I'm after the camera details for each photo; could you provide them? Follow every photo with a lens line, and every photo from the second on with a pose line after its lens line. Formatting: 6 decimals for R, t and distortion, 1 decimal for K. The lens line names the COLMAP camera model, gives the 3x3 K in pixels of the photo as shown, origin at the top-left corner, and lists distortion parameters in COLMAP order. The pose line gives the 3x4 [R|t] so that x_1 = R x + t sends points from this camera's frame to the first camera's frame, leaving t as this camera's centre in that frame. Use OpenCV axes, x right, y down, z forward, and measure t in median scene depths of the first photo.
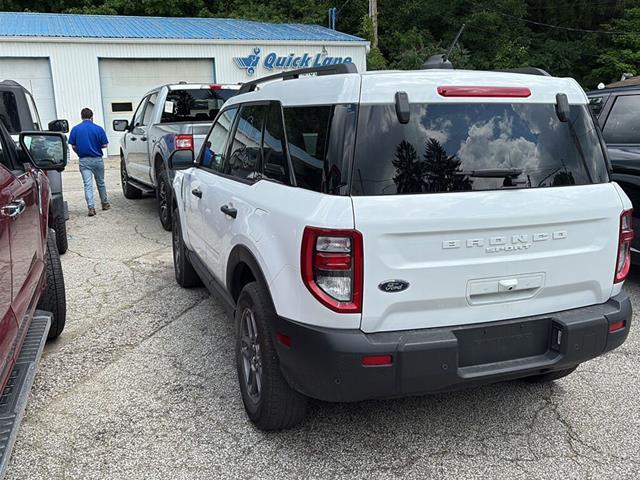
lens RADIAL K [[591.2, 0, 317.8], [0, 591.2, 243.6], [0, 0, 1]] dist [0.018482, 0.000000]
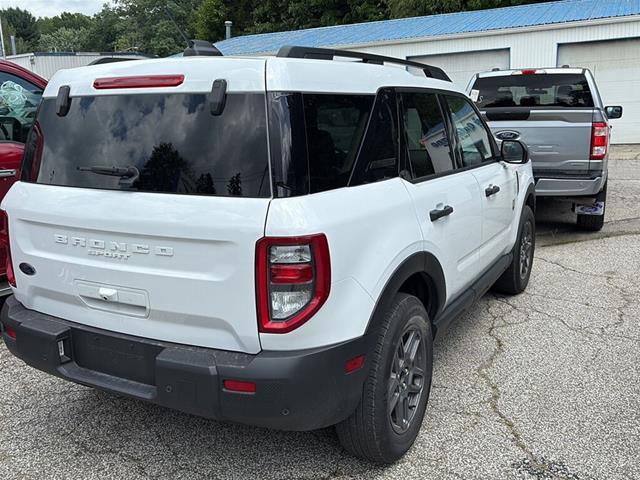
lens RADIAL K [[591.2, 0, 315.6], [0, 591.2, 244.2], [0, 0, 1]] dist [0.018482, 0.000000]
pose [[0.687495, 0.153546, -0.709771, 1.026840], [-0.139213, 0.987130, 0.078704, -0.107266], [0.712720, 0.044701, 0.700022, 0.509006]]
